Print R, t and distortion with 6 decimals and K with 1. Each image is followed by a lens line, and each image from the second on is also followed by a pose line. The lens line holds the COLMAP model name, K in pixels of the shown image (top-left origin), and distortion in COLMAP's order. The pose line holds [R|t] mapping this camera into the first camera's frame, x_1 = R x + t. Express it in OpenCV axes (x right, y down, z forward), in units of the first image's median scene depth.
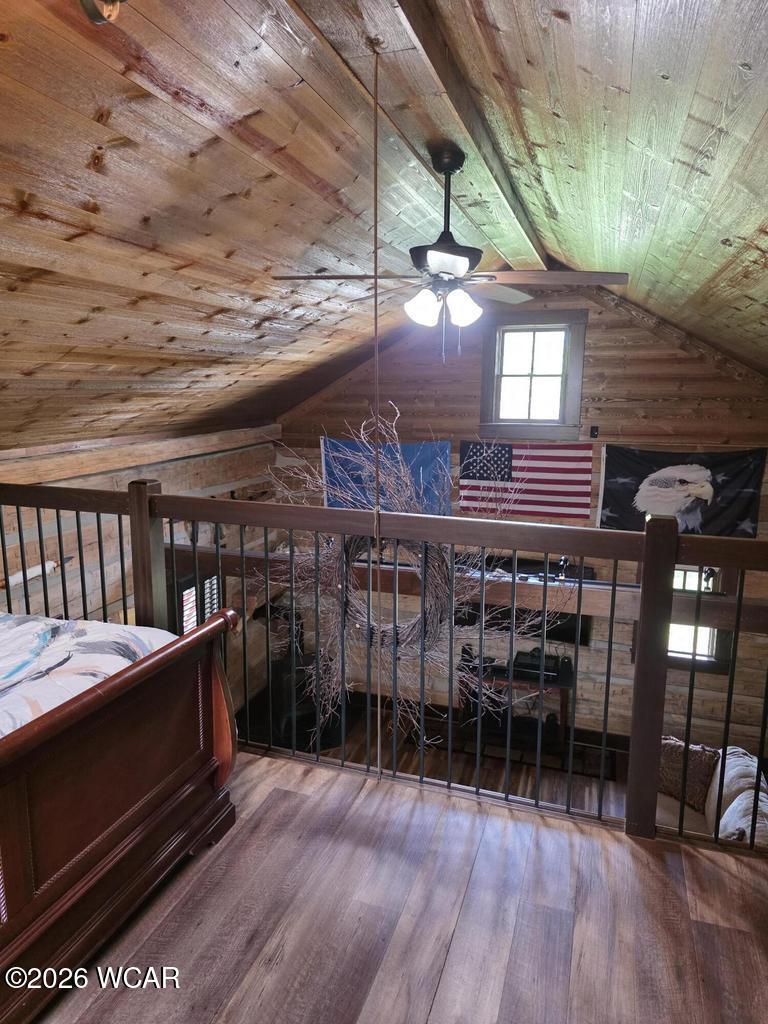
lens RADIAL K [[694.4, 0, 375.8], [0, 694.4, 504.6], [0, 0, 1]] dist [0.064647, -0.064524]
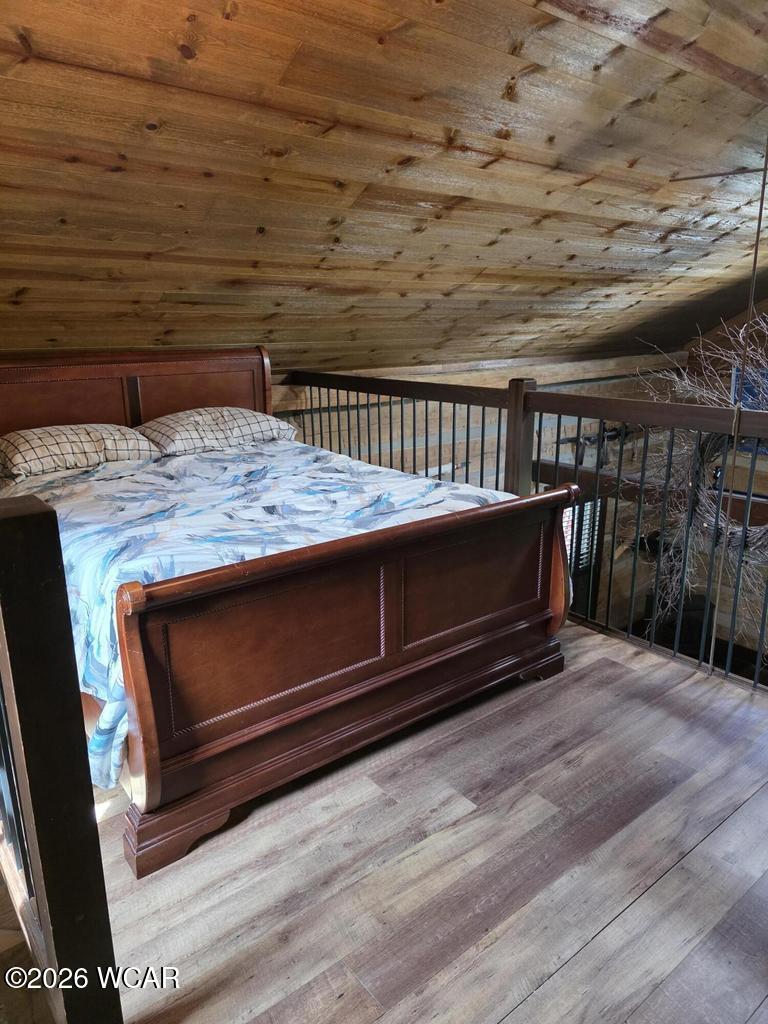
lens RADIAL K [[694.4, 0, 375.8], [0, 694.4, 504.6], [0, 0, 1]] dist [0.064647, -0.064524]
pose [[0.841797, 0.125269, -0.525058, 0.086326], [-0.081757, 0.991066, 0.105374, 0.064193], [0.533568, -0.045776, 0.844518, -0.099321]]
